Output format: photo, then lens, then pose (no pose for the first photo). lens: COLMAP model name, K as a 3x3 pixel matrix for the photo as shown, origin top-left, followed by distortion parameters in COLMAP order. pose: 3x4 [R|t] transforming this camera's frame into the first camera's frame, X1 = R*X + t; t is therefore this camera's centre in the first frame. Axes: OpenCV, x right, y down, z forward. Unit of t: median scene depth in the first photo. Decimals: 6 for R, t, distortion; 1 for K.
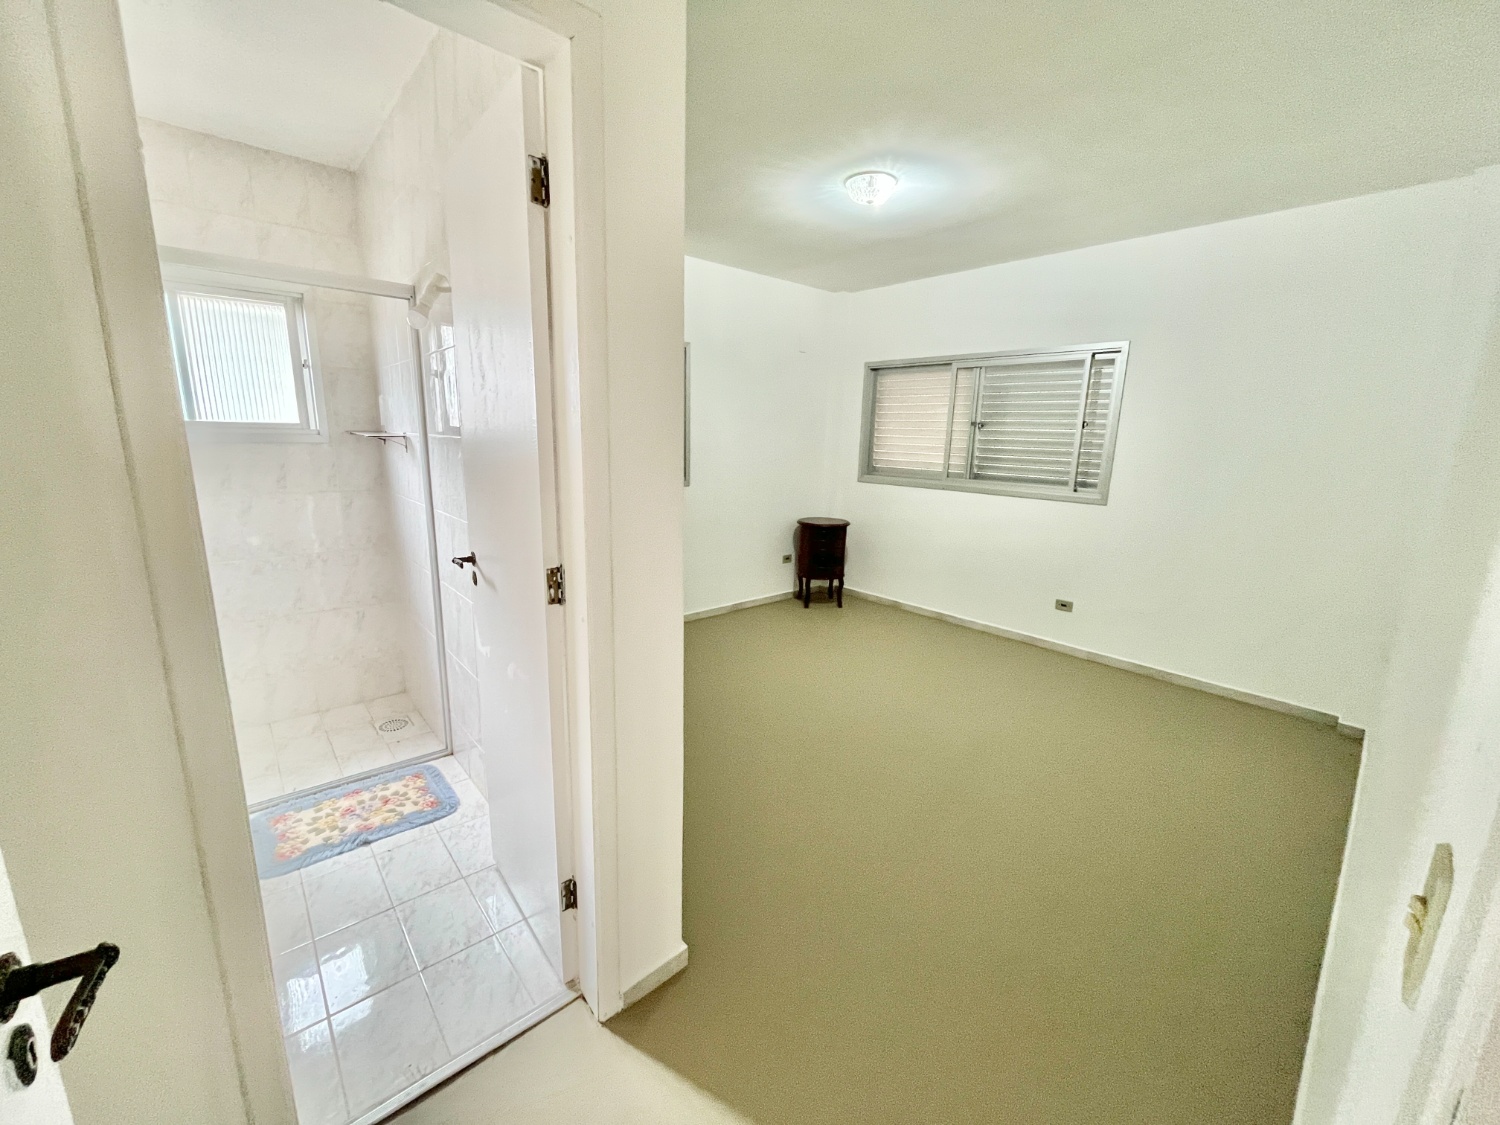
lens RADIAL K [[604.6, 0, 750.3], [0, 604.6, 560.1], [0, 0, 1]] dist [-0.001462, -0.000786]
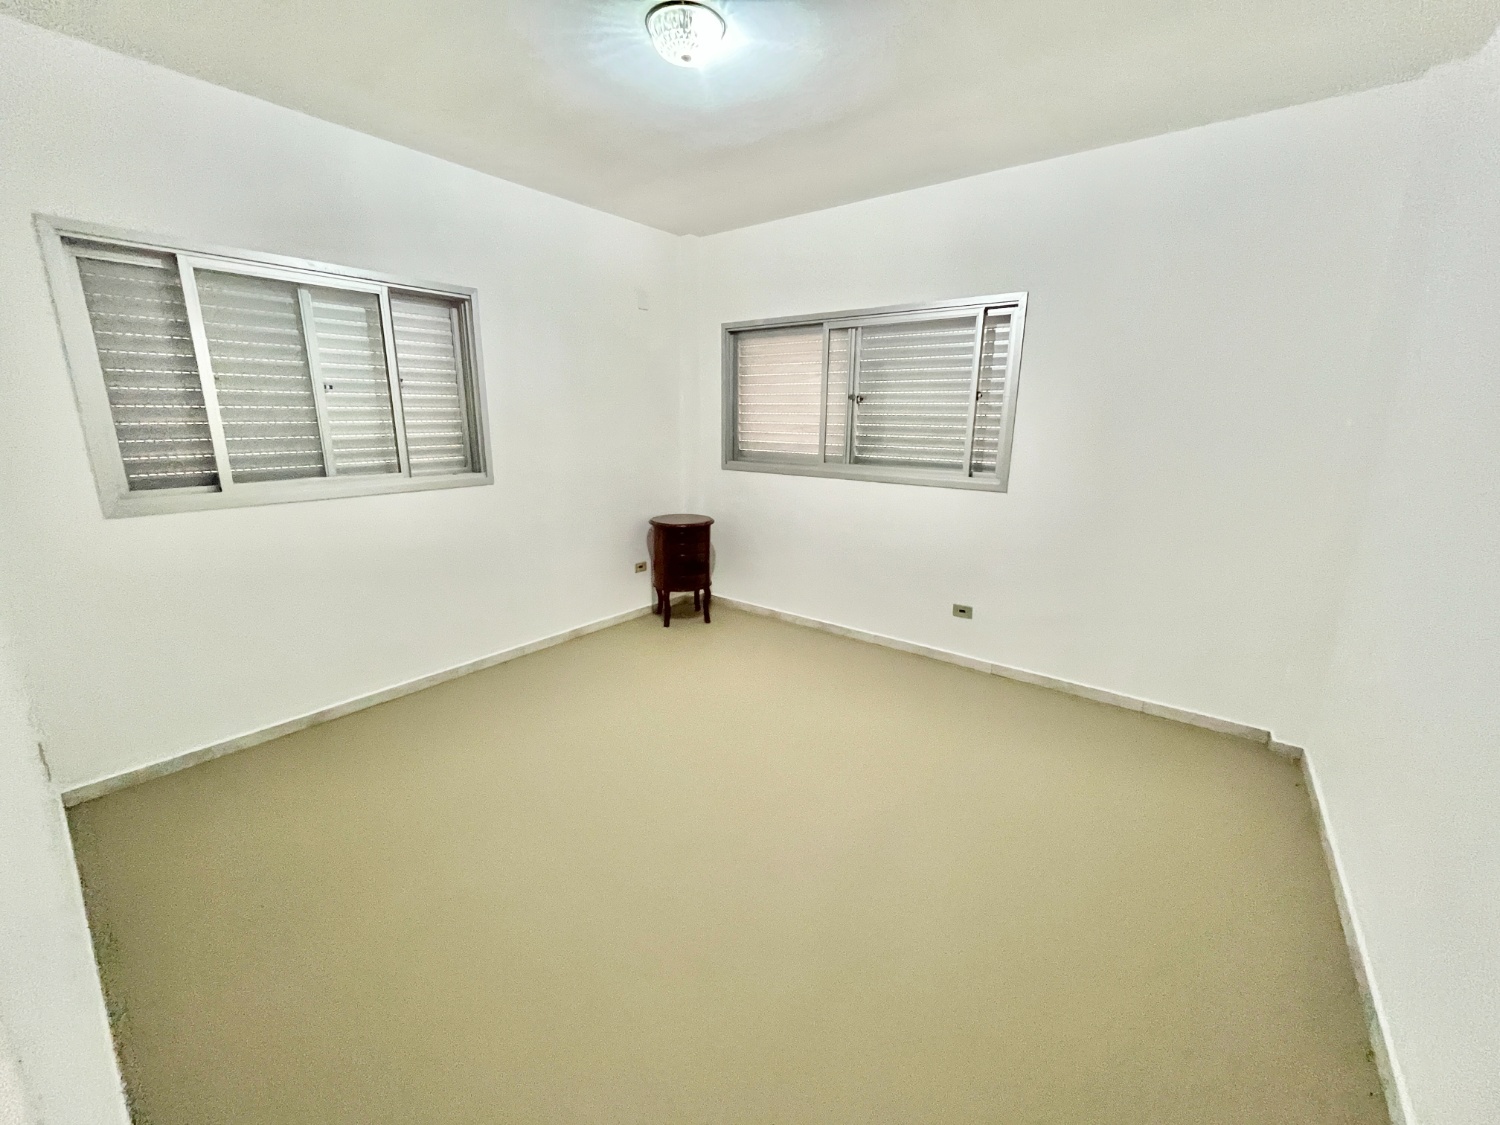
lens RADIAL K [[604.6, 0, 750.3], [0, 604.6, 560.1], [0, 0, 1]] dist [-0.001462, -0.000786]
pose [[0.982689, -0.057272, 0.176190, 0.072546], [0.051602, 0.997997, 0.036600, -0.038697], [-0.177933, -0.026875, 0.983676, 0.197951]]
